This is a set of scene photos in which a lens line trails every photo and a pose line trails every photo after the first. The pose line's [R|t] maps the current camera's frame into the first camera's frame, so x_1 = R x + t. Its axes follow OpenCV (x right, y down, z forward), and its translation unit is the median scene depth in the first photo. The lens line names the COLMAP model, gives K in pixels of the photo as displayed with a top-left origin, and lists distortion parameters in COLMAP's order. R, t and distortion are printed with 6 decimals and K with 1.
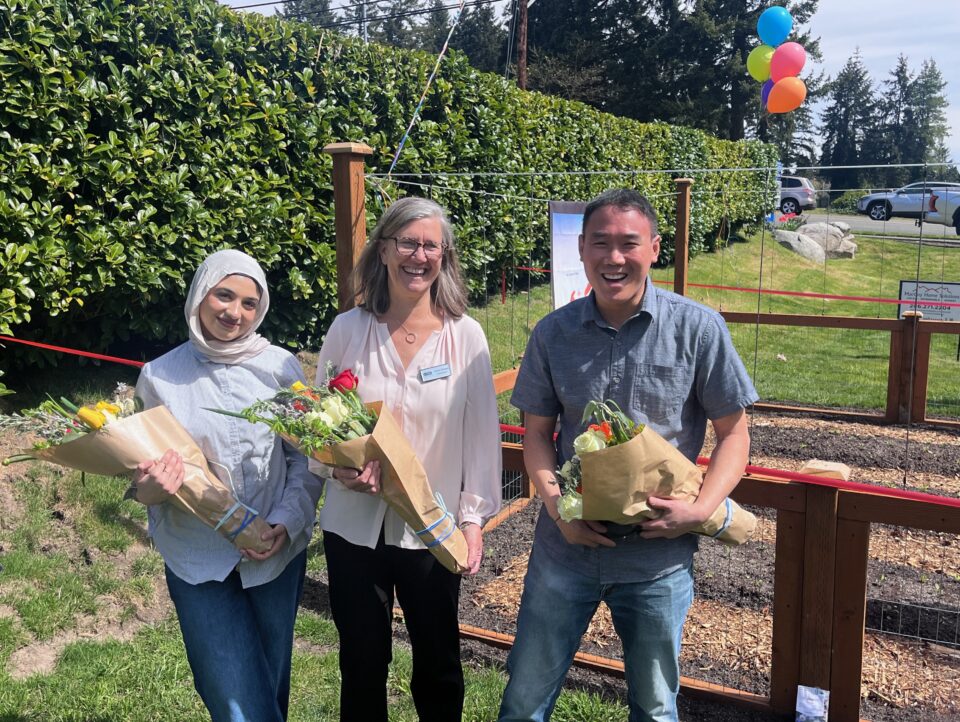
lens RADIAL K [[1097.0, 0, 477.3], [0, 1097.0, 363.0], [0, 0, 1]] dist [0.111181, 0.000000]
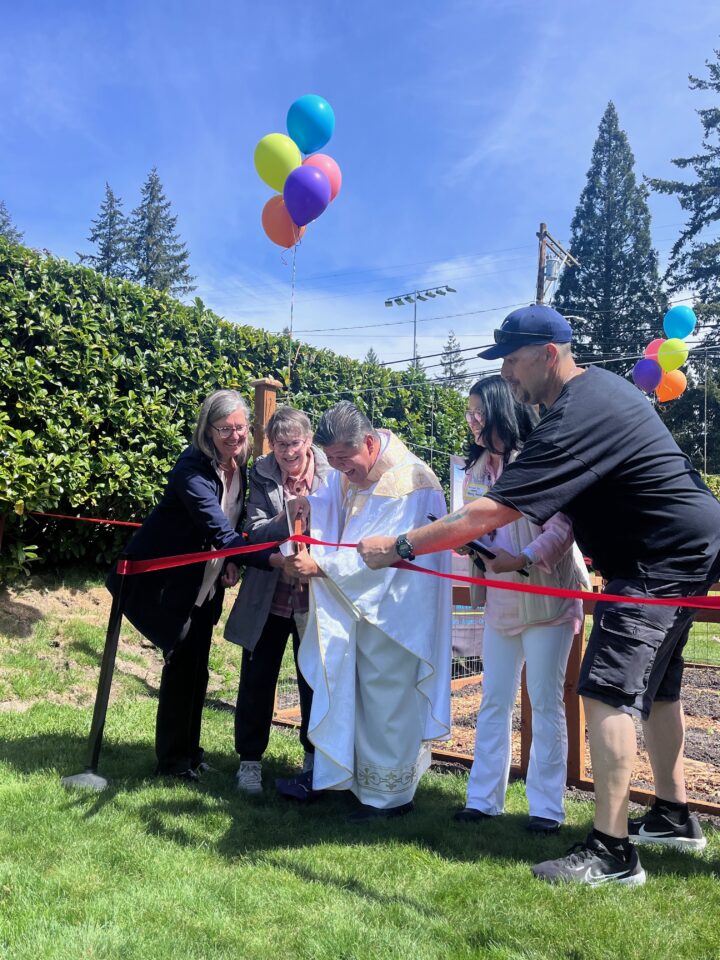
lens RADIAL K [[1097.0, 0, 362.1], [0, 1097.0, 479.8], [0, 0, 1]] dist [0.111181, 0.000000]
pose [[0.976806, 0.003272, -0.214101, 0.271990], [-0.062944, 0.960094, -0.272501, 0.274834], [0.204666, 0.279657, 0.938032, -0.252817]]
